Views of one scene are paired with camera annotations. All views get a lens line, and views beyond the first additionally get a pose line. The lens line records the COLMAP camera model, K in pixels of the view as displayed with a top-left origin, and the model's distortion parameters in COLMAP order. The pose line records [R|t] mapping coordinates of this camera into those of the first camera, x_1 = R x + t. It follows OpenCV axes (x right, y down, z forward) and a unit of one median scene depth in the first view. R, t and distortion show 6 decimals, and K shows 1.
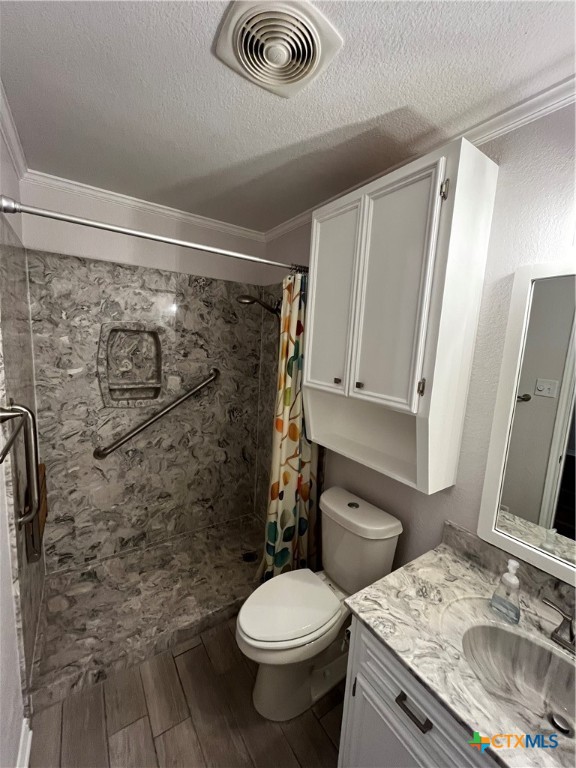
lens RADIAL K [[311.1, 0, 289.7], [0, 311.1, 384.8], [0, 0, 1]] dist [0.000011, 0.000155]
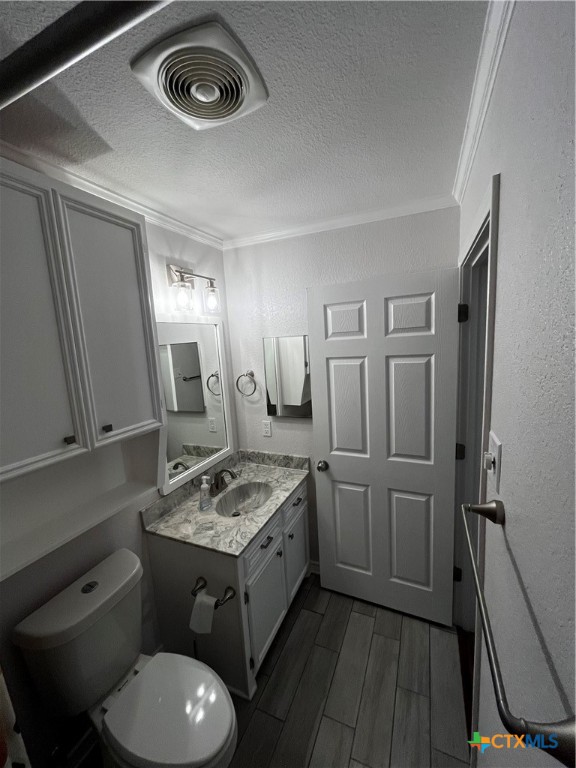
lens RADIAL K [[311.1, 0, 288.9], [0, 311.1, 383.8], [0, 0, 1]] dist [0.000011, 0.000155]
pose [[-0.533213, -0.149210, 0.832719, -0.852233], [0.137810, 0.955855, 0.259518, -0.312237], [-0.834681, 0.253135, -0.489111, 1.129065]]
